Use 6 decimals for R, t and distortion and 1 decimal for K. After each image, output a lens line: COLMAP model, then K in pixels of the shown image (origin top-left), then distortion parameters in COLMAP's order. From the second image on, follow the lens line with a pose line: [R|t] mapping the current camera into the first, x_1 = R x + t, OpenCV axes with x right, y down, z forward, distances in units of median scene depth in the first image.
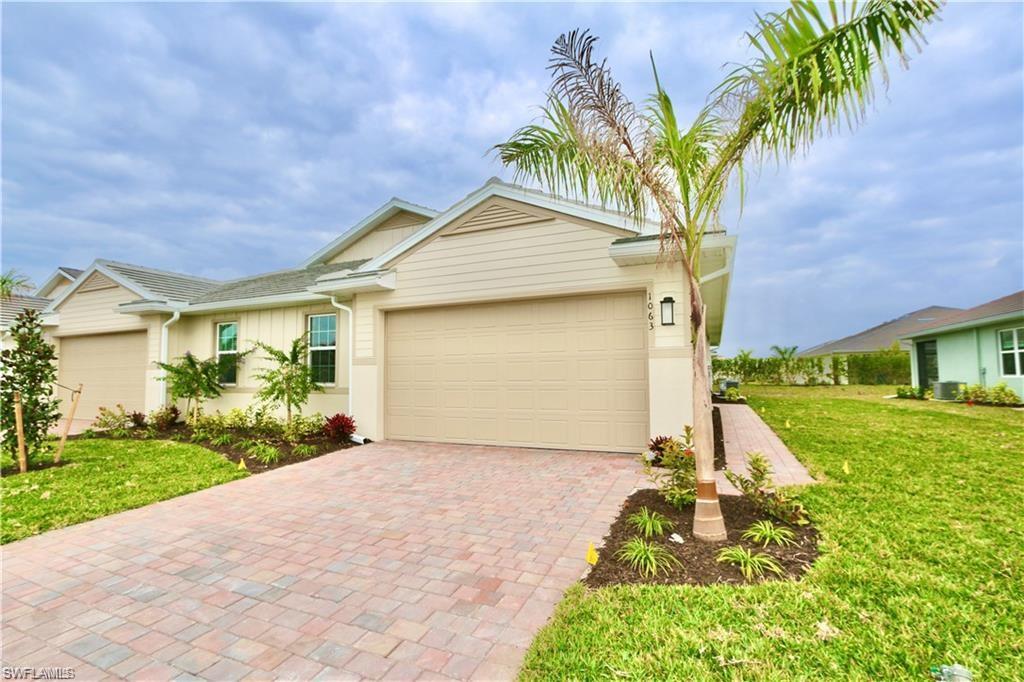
lens RADIAL K [[467.7, 0, 511.3], [0, 467.7, 346.4], [0, 0, 1]] dist [-0.015885, 0.001299]
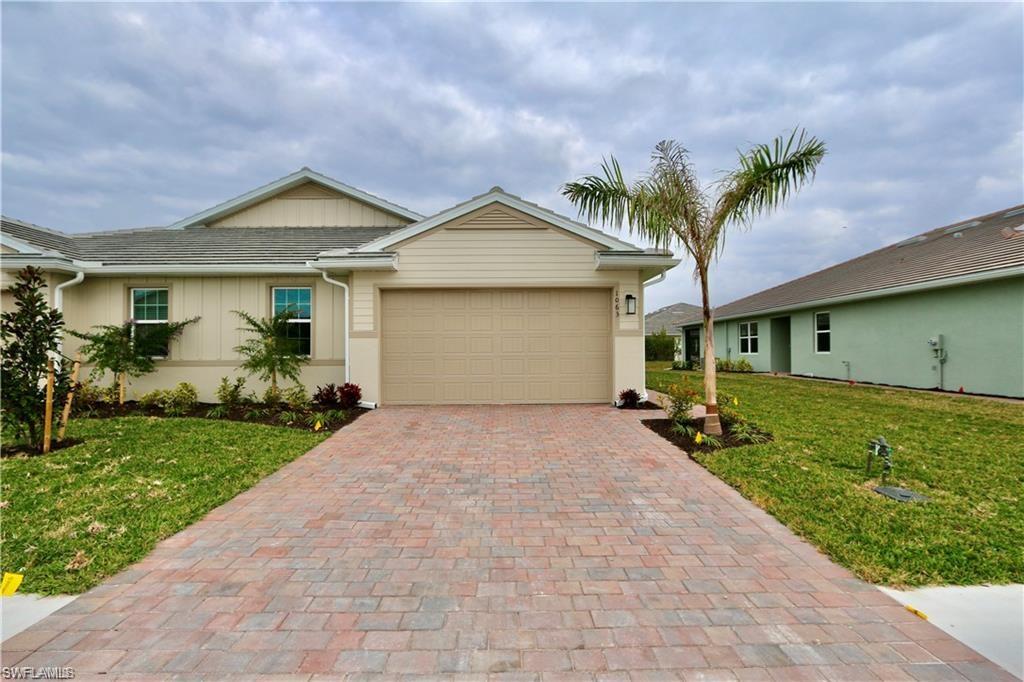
lens RADIAL K [[467.7, 0, 511.3], [0, 467.7, 346.4], [0, 0, 1]] dist [-0.015885, 0.001299]
pose [[0.907604, 0.010344, 0.419699, -0.454963], [-0.029049, 0.998848, 0.038200, 0.007486], [-0.418821, -0.046862, 0.906859, -0.131668]]
